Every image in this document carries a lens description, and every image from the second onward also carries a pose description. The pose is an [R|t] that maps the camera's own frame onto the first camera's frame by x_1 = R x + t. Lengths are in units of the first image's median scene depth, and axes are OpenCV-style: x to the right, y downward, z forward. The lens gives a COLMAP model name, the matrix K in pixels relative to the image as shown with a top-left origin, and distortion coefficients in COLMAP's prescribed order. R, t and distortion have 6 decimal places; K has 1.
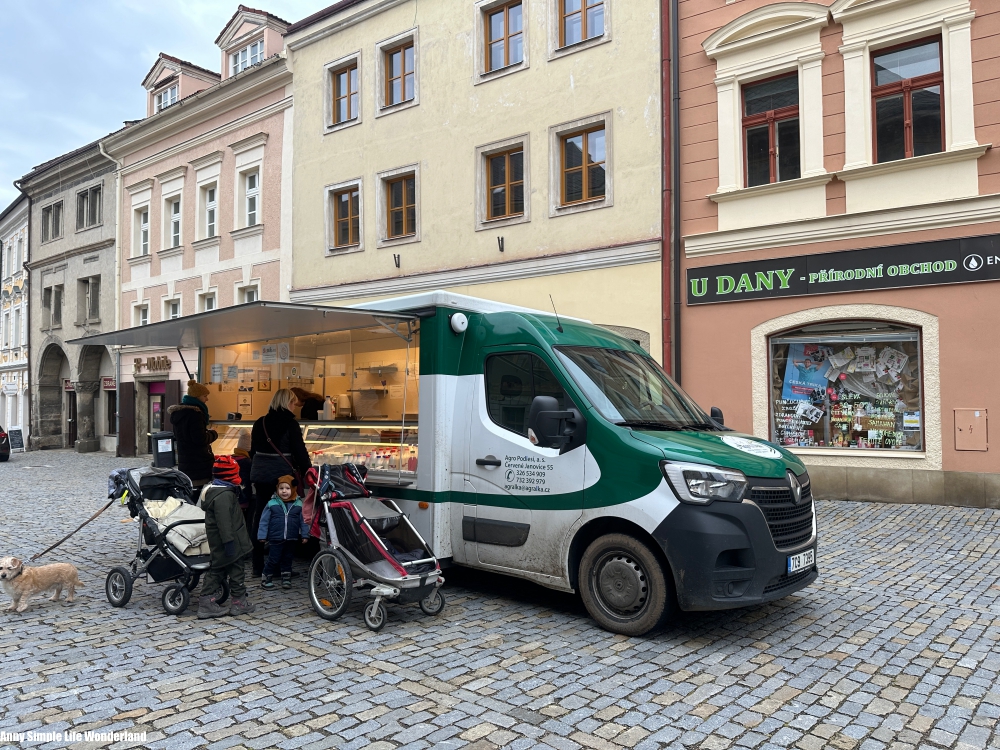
lens RADIAL K [[725.5, 0, 500.0], [0, 725.5, 375.0], [0, 0, 1]] dist [0.077900, -0.125443]
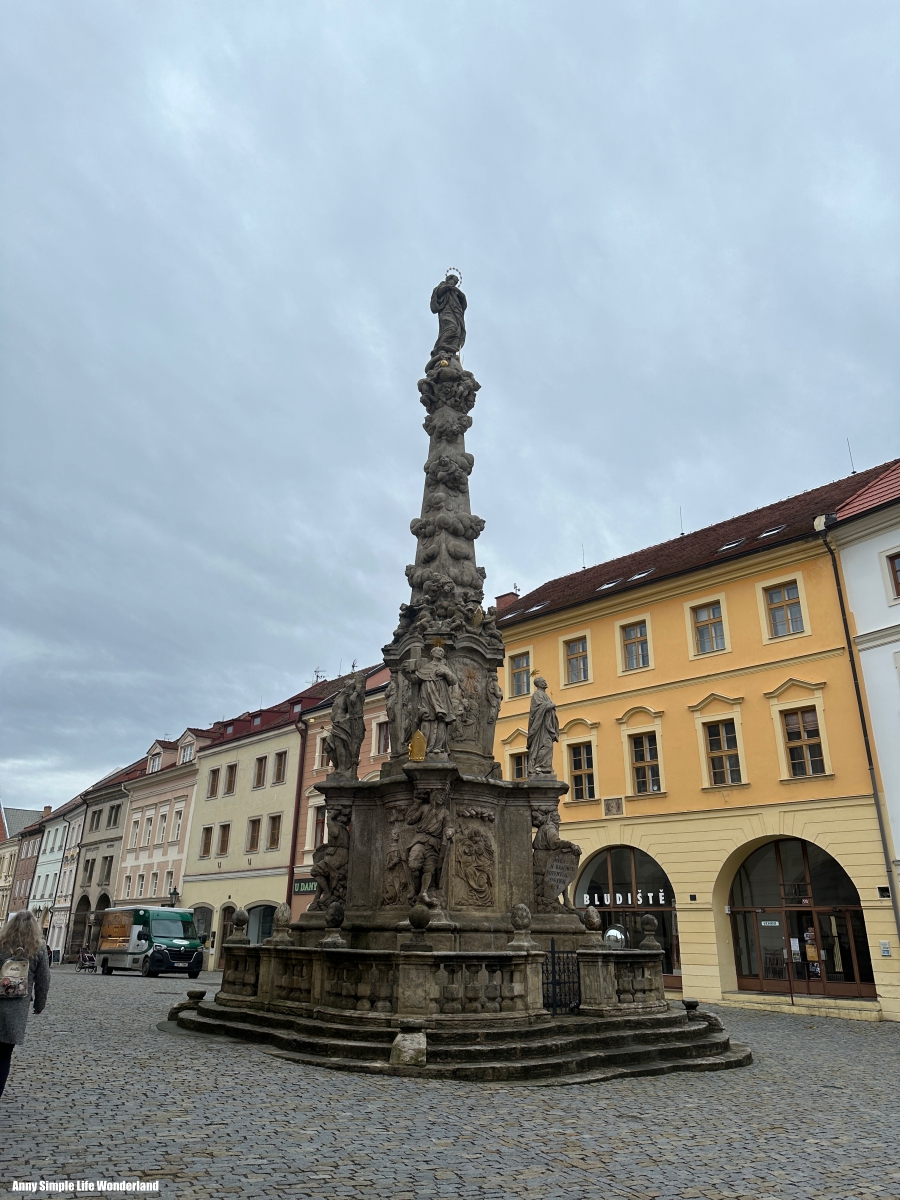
lens RADIAL K [[870.6, 0, 452.2], [0, 870.6, 568.1], [0, 0, 1]] dist [0.077900, -0.125443]
pose [[0.979483, -0.059436, -0.192563, 0.784201], [-0.013804, 0.933488, -0.358342, -0.035401], [0.201054, 0.353648, 0.913515, -1.137814]]
